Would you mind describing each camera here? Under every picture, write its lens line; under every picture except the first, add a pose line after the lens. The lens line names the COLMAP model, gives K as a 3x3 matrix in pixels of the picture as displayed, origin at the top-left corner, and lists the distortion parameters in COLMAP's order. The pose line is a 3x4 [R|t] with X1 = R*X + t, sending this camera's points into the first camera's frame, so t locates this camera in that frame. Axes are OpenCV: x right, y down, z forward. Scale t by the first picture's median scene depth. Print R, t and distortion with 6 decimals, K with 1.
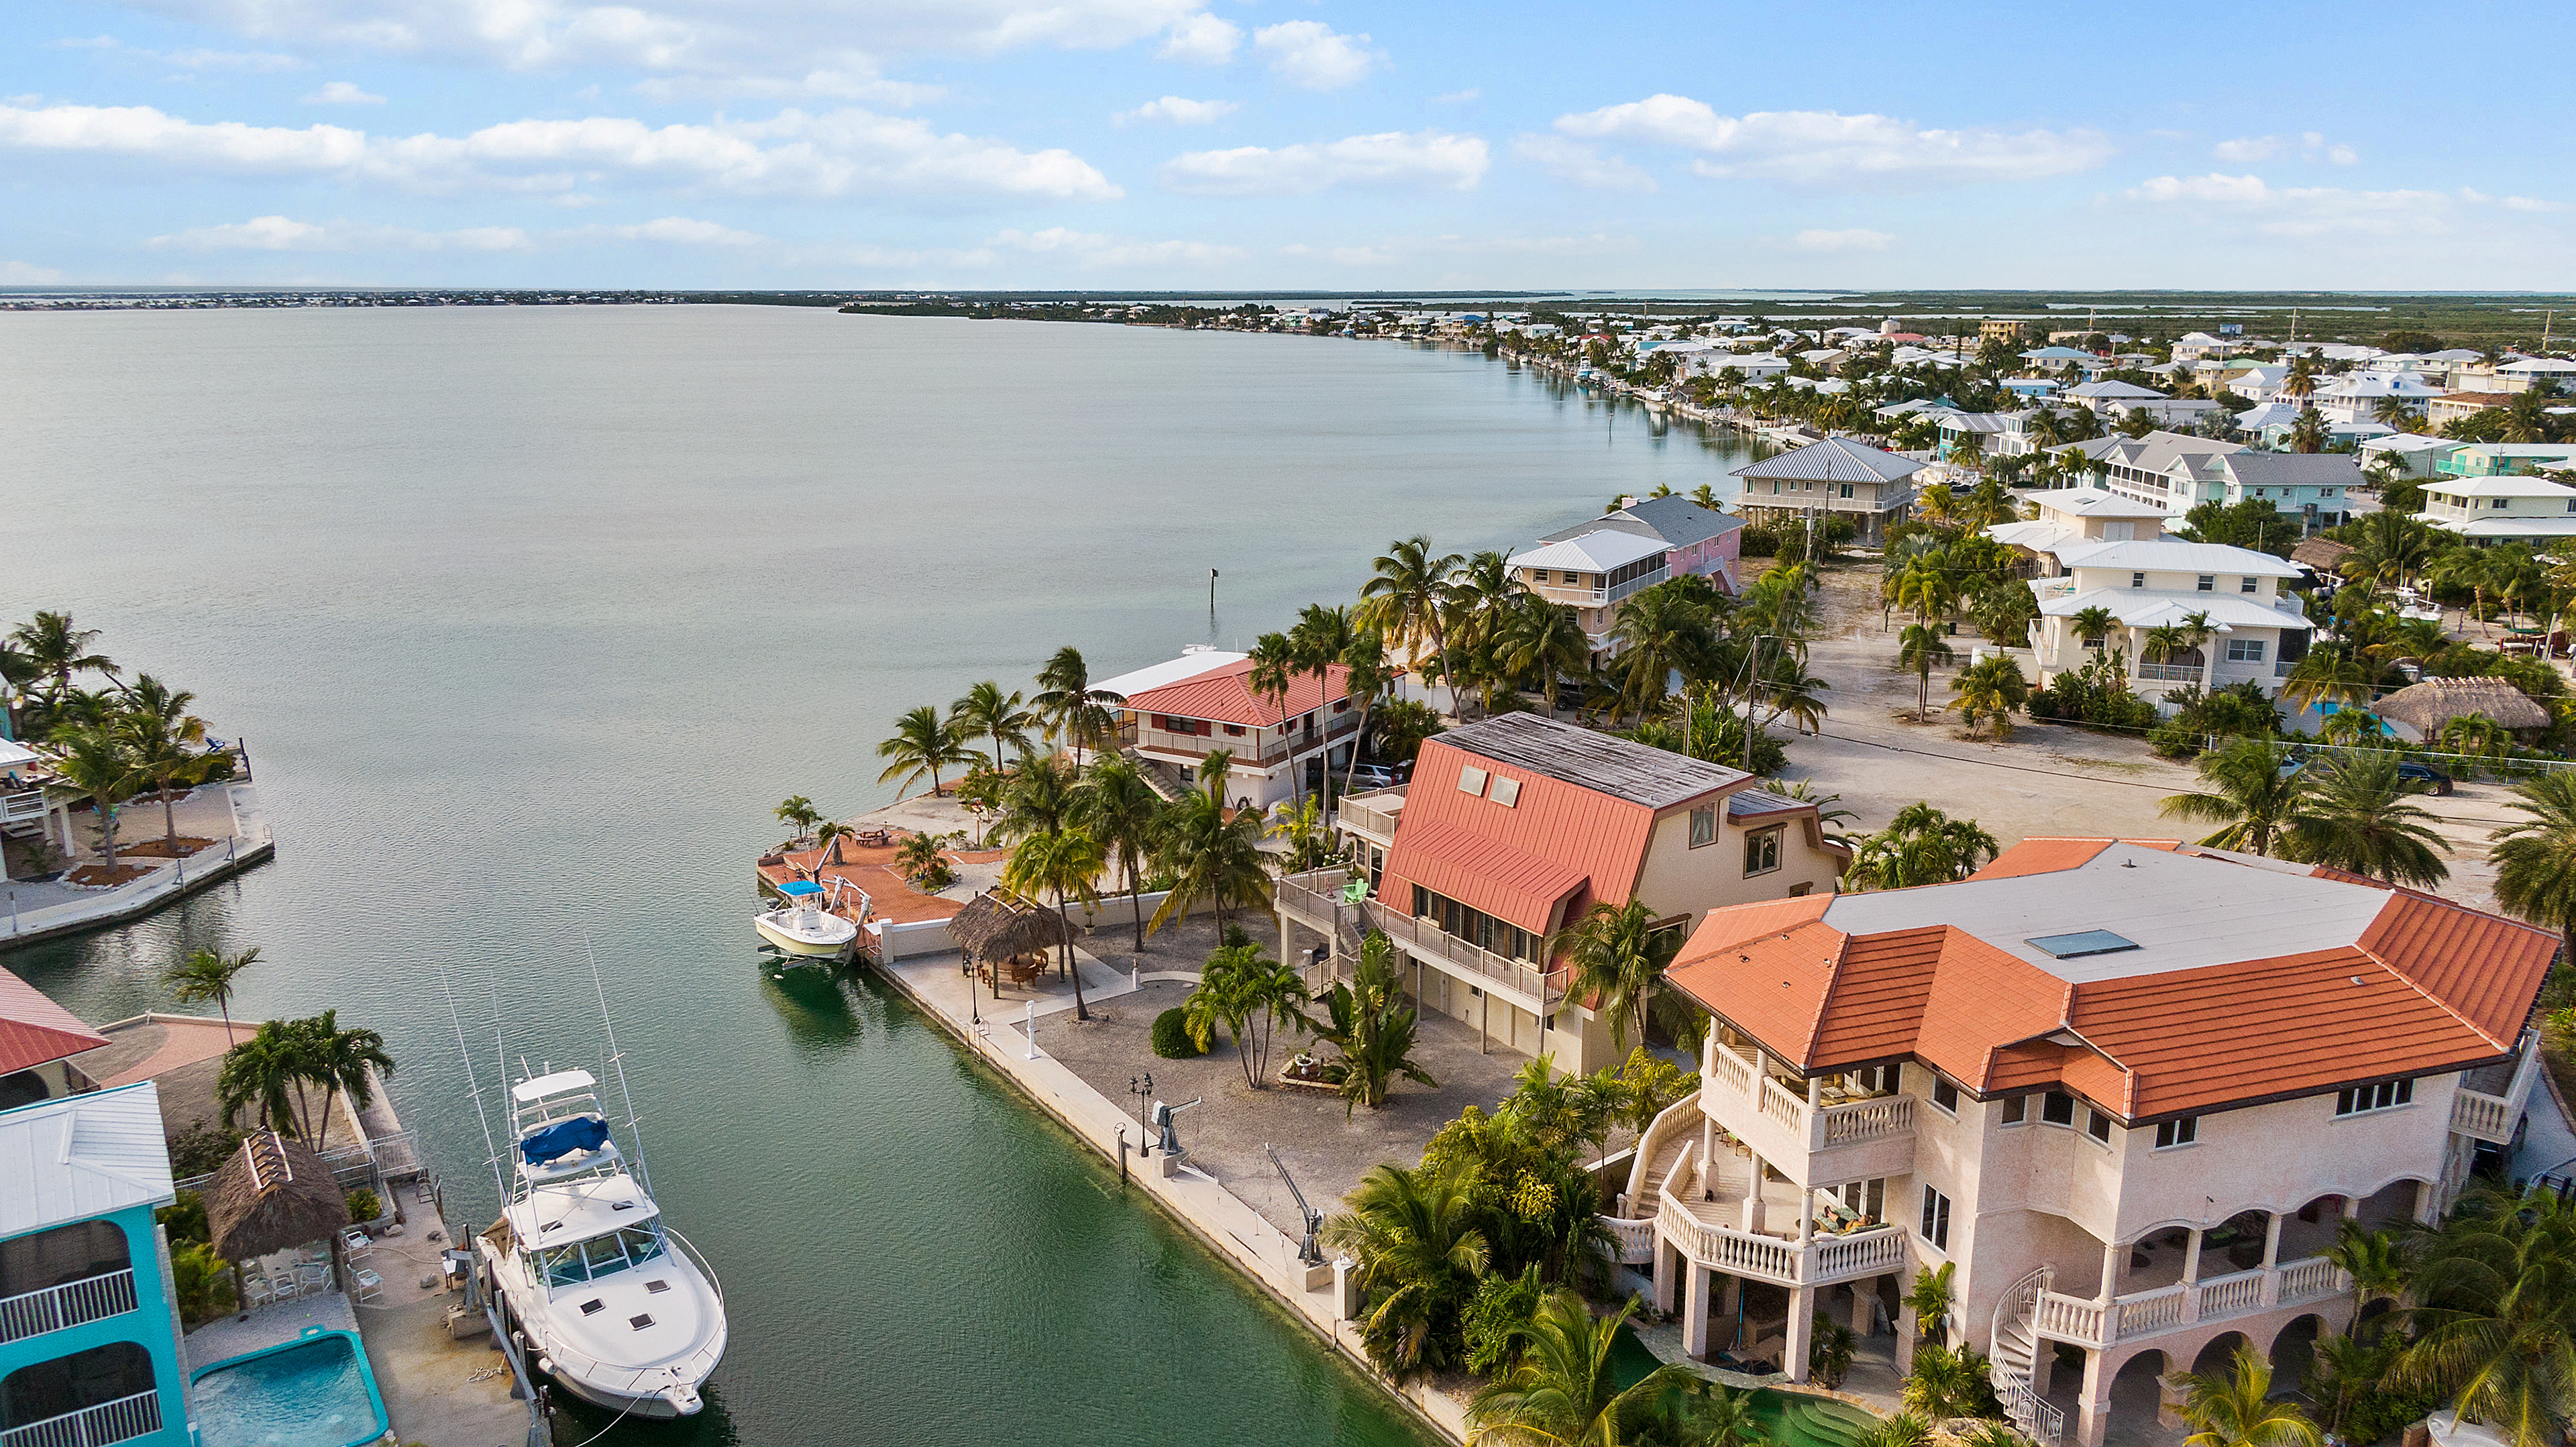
lens RADIAL K [[1826.5, 0, 1288.0], [0, 1826.5, 723.5], [0, 0, 1]] dist [0.024238, -0.048214]
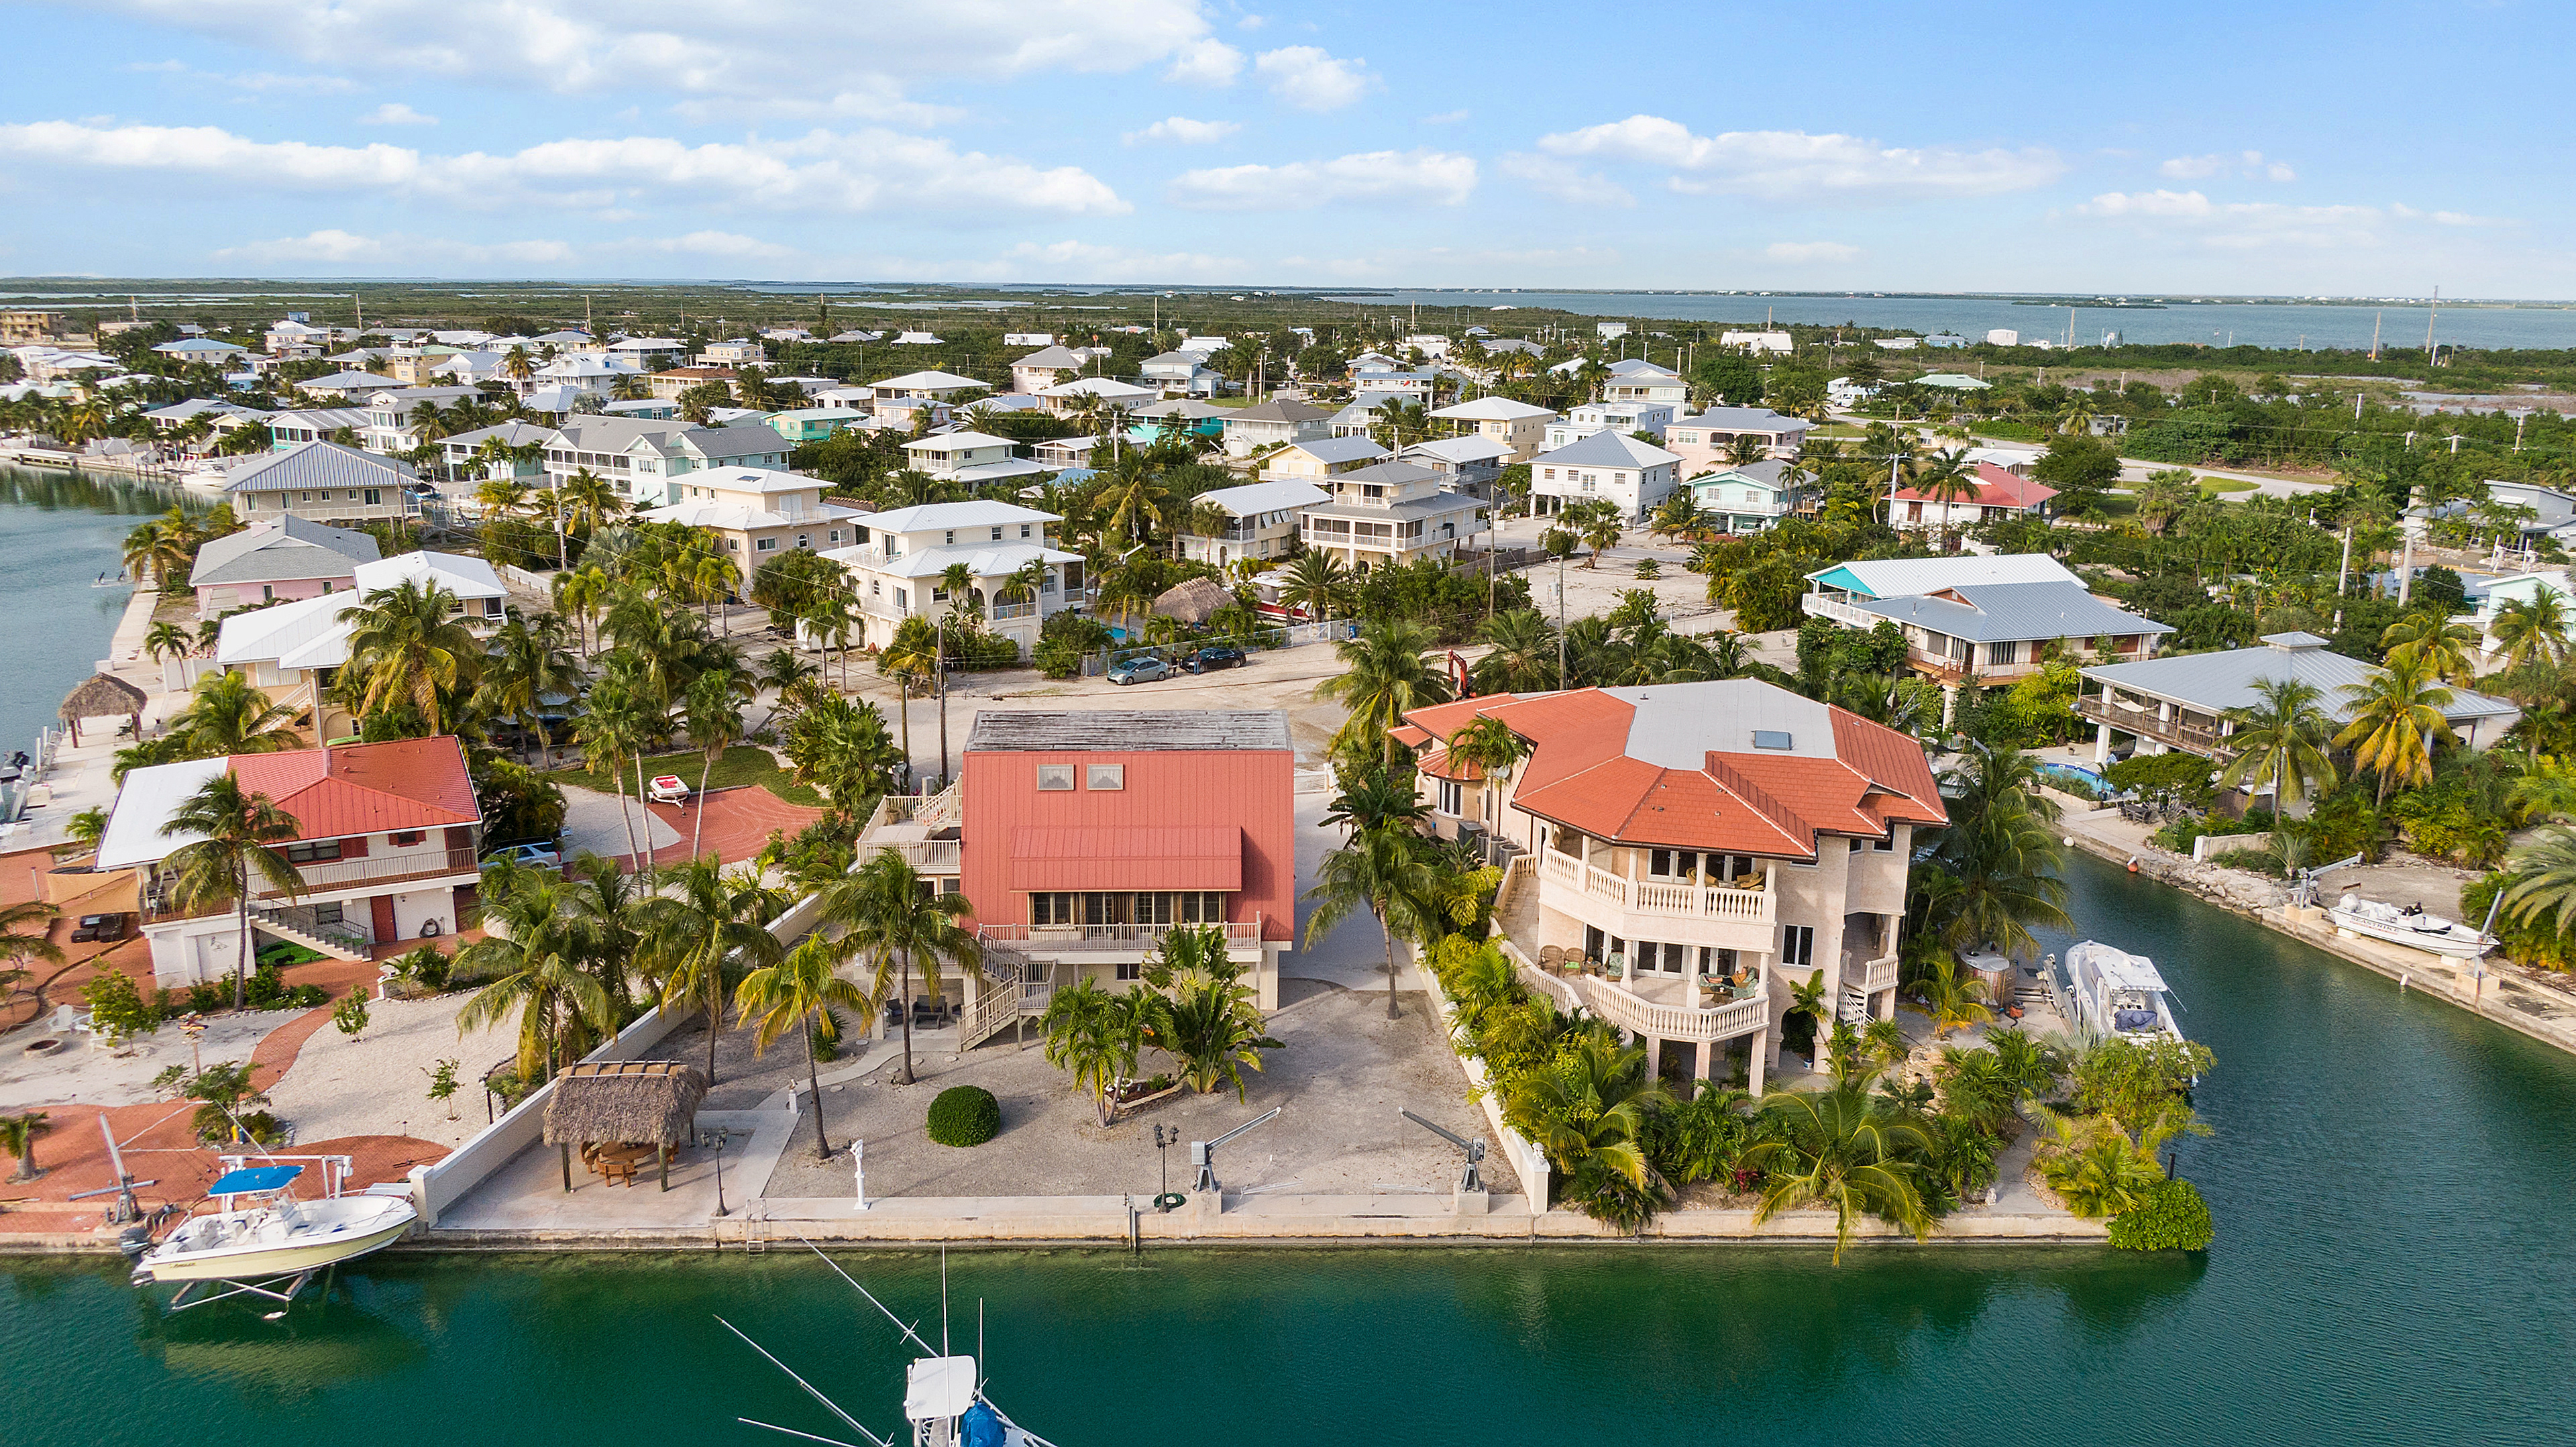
lens RADIAL K [[1826.5, 0, 1288.0], [0, 1826.5, 723.5], [0, 0, 1]] dist [0.024238, -0.048214]
pose [[0.556725, -0.193660, 0.807807, -0.369097], [0.187567, 0.976638, 0.104867, -0.045816], [-0.809244, 0.093136, 0.580043, 0.179863]]
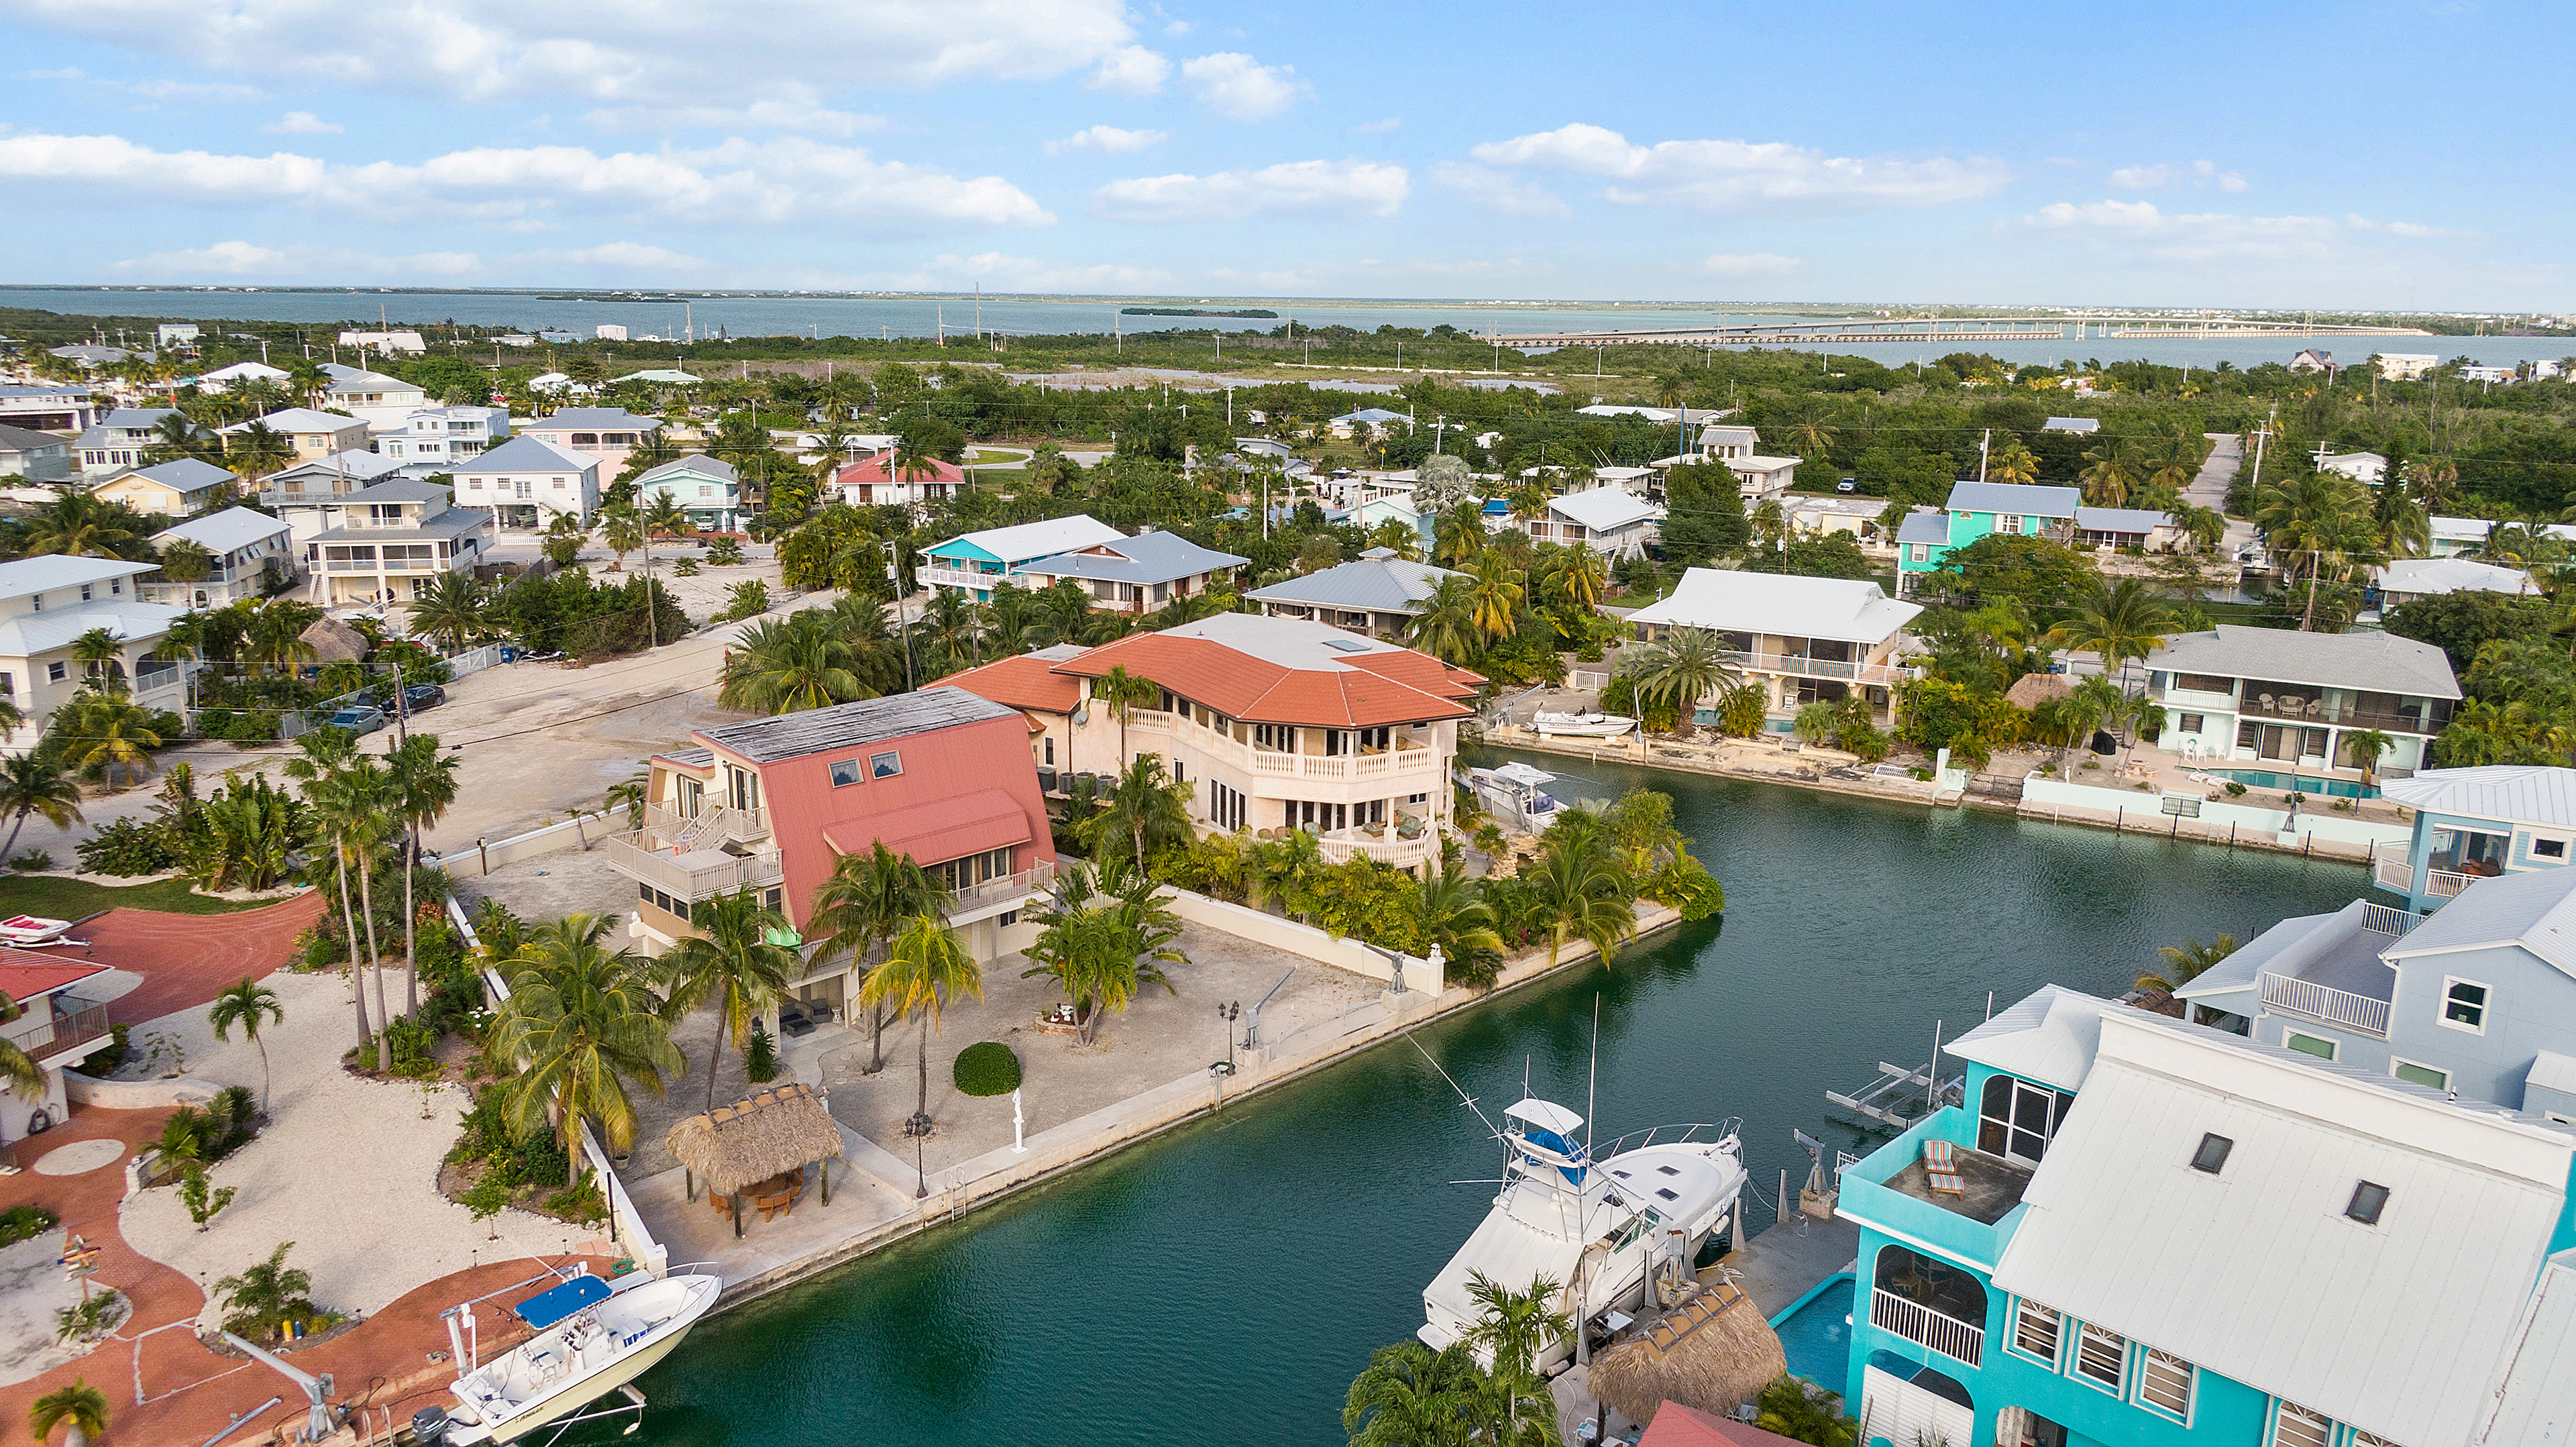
lens RADIAL K [[1788.8, 0, 1287.7], [0, 1788.8, 819.2], [0, 0, 1]] dist [0.005948, -0.044868]
pose [[-0.167776, -0.284228, 0.943963, -0.539456], [0.216961, 0.923413, 0.316602, -0.126727], [-0.961654, 0.257922, -0.093260, 0.505410]]
